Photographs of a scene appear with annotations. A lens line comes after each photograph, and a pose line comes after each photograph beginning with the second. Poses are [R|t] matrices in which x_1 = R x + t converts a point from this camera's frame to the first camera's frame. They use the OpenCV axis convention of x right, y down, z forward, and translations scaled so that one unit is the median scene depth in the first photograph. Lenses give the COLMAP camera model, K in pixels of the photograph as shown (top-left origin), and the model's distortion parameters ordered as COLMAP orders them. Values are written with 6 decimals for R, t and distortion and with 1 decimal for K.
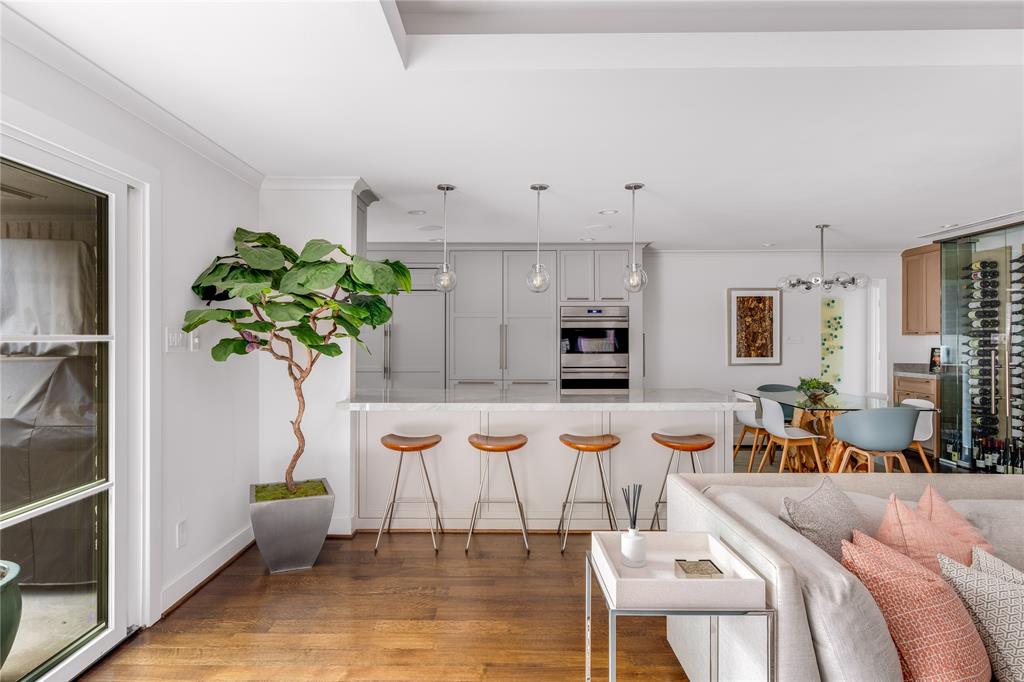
lens RADIAL K [[579.5, 0, 508.0], [0, 579.5, 337.1], [0, 0, 1]] dist [0.006311, 0.000171]
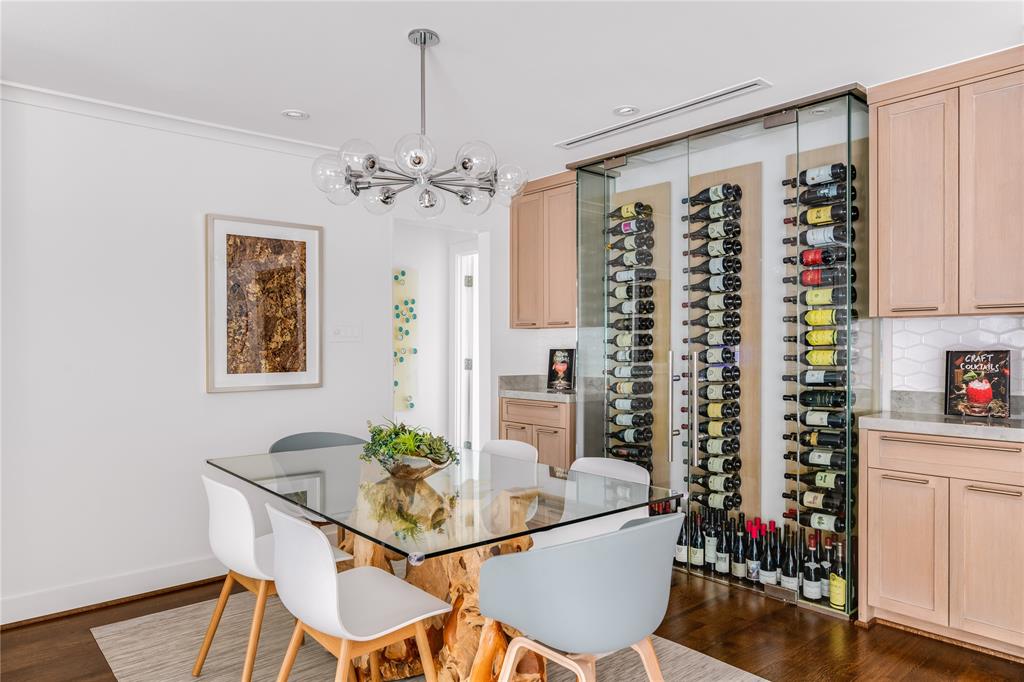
lens RADIAL K [[678.8, 0, 510.2], [0, 678.8, 341.3], [0, 0, 1]] dist [-0.002650, -0.000107]
pose [[0.754837, 0.001759, 0.655910, 0.230182], [0.000807, 0.999993, -0.003610, 0.012904], [-0.655912, 0.003254, 0.754830, 0.496803]]
